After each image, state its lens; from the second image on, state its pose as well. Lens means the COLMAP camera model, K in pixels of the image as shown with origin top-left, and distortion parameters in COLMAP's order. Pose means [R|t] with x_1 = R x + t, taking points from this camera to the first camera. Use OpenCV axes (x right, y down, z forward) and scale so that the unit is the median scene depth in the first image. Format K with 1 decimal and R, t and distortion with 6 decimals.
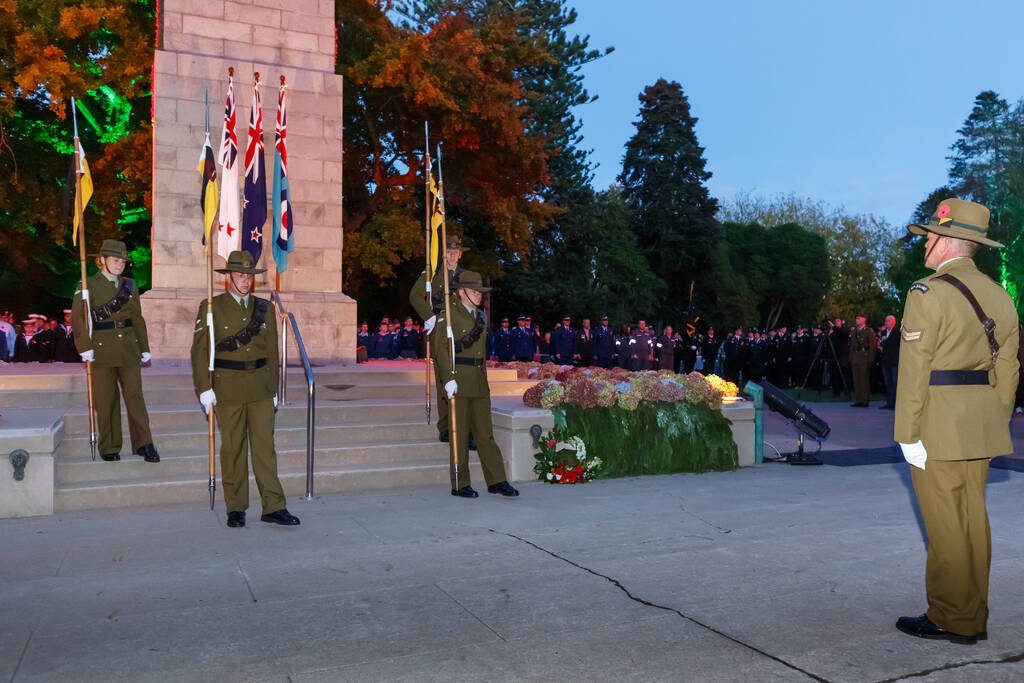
lens RADIAL K [[848.1, 0, 512.0], [0, 848.1, 341.5], [0, 0, 1]] dist [0.008213, 0.006215]
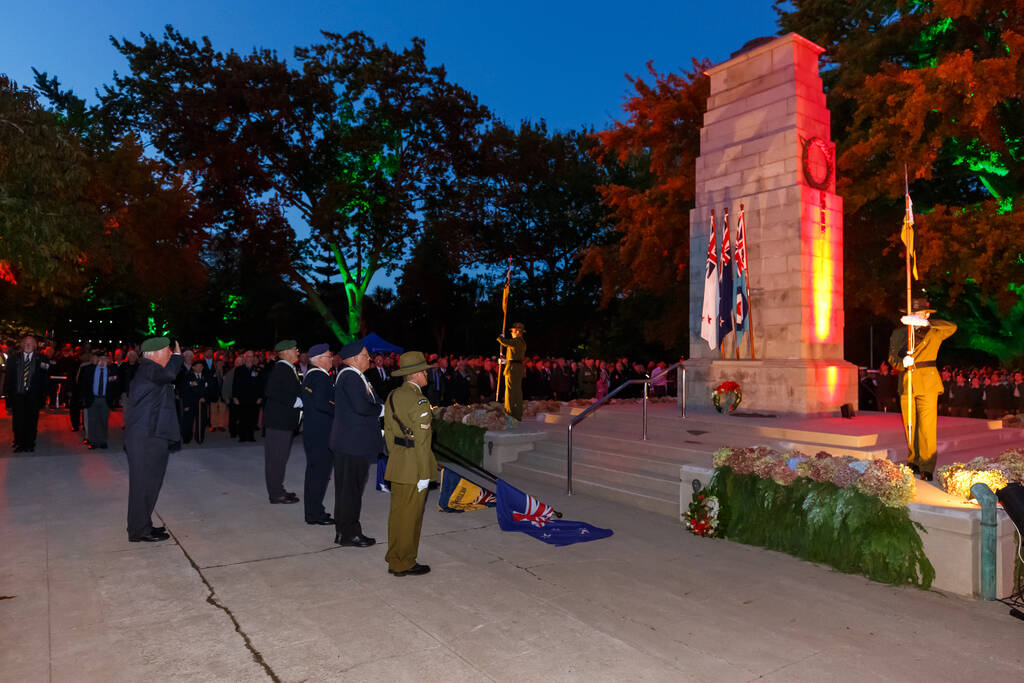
lens RADIAL K [[651.2, 0, 511.8], [0, 651.2, 336.2], [0, 0, 1]] dist [0.018864, -0.000679]
pose [[0.194845, -0.038908, -0.980062, 0.703247], [-0.012369, 0.999036, -0.042120, -0.049257], [0.980756, 0.020329, 0.194176, 0.436261]]
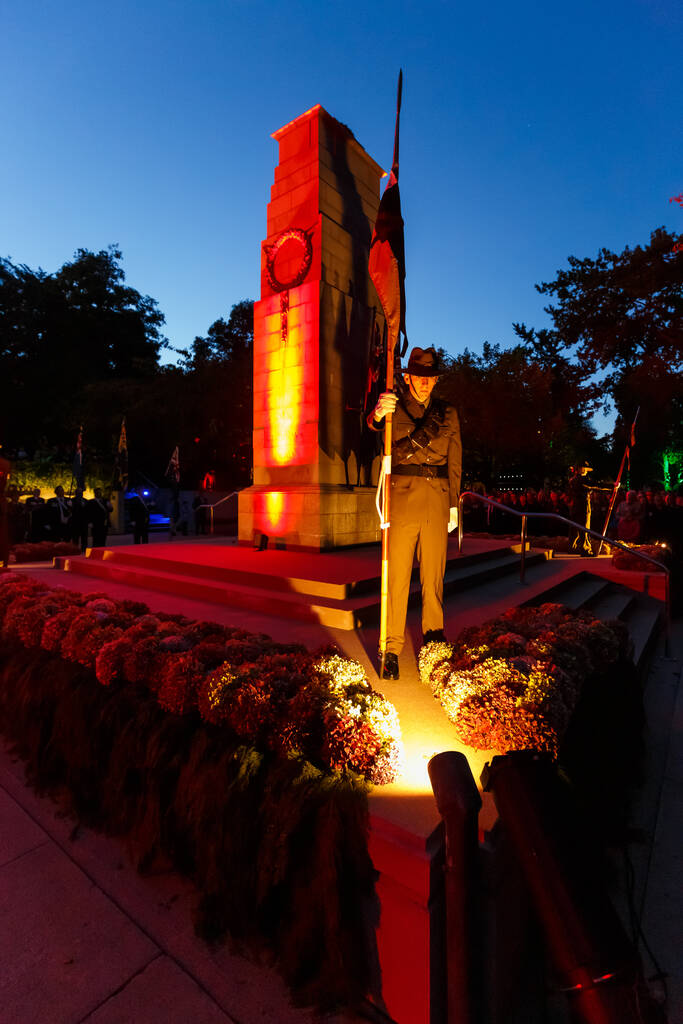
lens RADIAL K [[481.9, 0, 341.5], [0, 481.9, 512.0], [0, 0, 1]] dist [0.000318, -0.000070]
pose [[-0.881242, 0.002557, -0.472658, 0.014863], [-0.009437, 0.999691, 0.023003, -0.039448], [0.472570, 0.024731, -0.880946, 1.794861]]
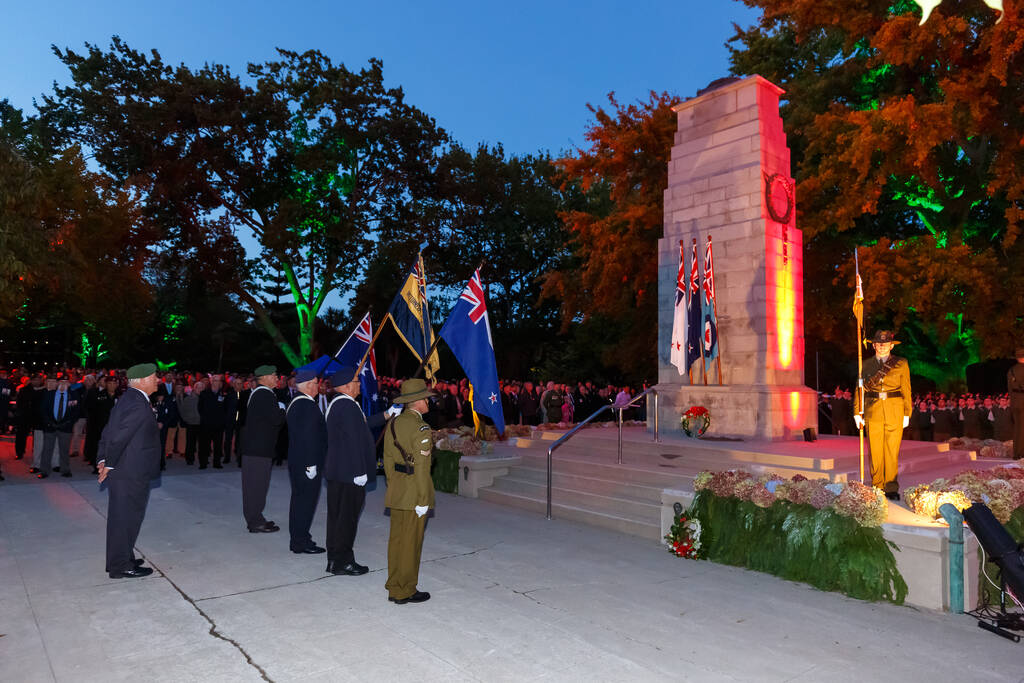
lens RADIAL K [[654.9, 0, 512.0], [0, 654.9, 341.5], [0, 0, 1]] dist [0.019221, -0.000536]
pose [[0.268298, -0.062485, -0.961307, 0.710741], [-0.013629, 0.997548, -0.068644, -0.053540], [0.963240, 0.031519, 0.266788, 0.391282]]
